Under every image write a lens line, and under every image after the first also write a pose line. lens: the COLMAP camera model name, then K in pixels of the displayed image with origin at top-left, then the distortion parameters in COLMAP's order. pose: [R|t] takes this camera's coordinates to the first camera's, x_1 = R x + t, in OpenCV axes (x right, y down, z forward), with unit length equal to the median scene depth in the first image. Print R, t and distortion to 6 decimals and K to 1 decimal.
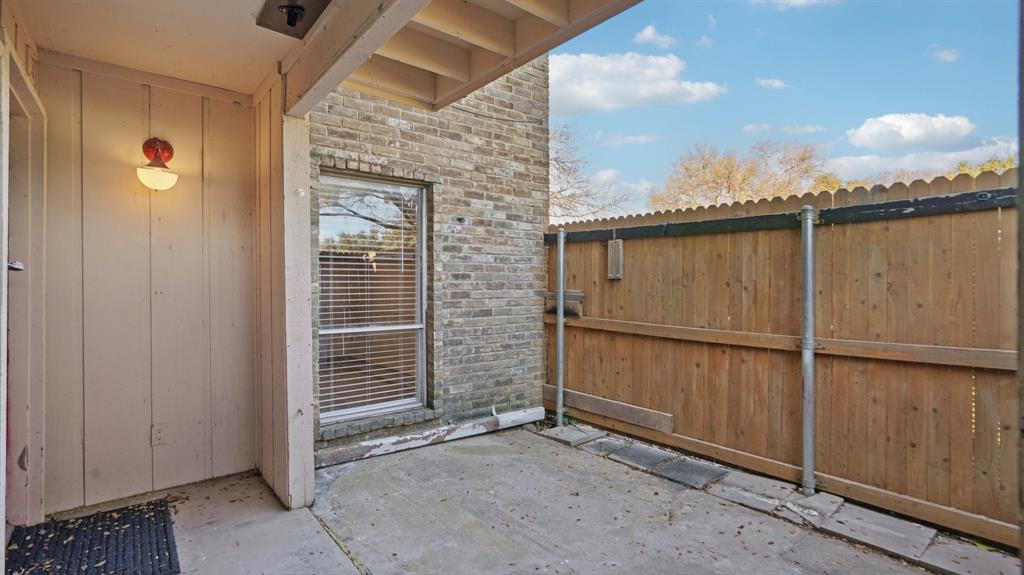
lens RADIAL K [[484.9, 0, 510.4], [0, 484.9, 277.9], [0, 0, 1]] dist [-0.042547, 0.024220]
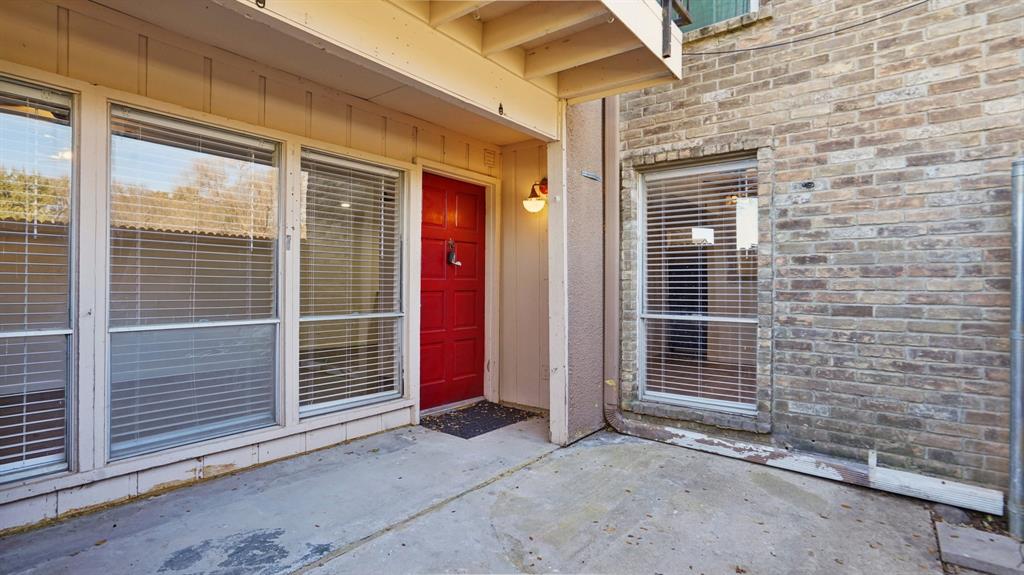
lens RADIAL K [[484.9, 0, 510.4], [0, 484.9, 277.9], [0, 0, 1]] dist [-0.042547, 0.024220]
pose [[0.227087, -0.011023, -0.973812, 0.519828], [0.007953, 0.999924, -0.009464, 0.028538], [0.973842, -0.005595, 0.227157, 0.381222]]
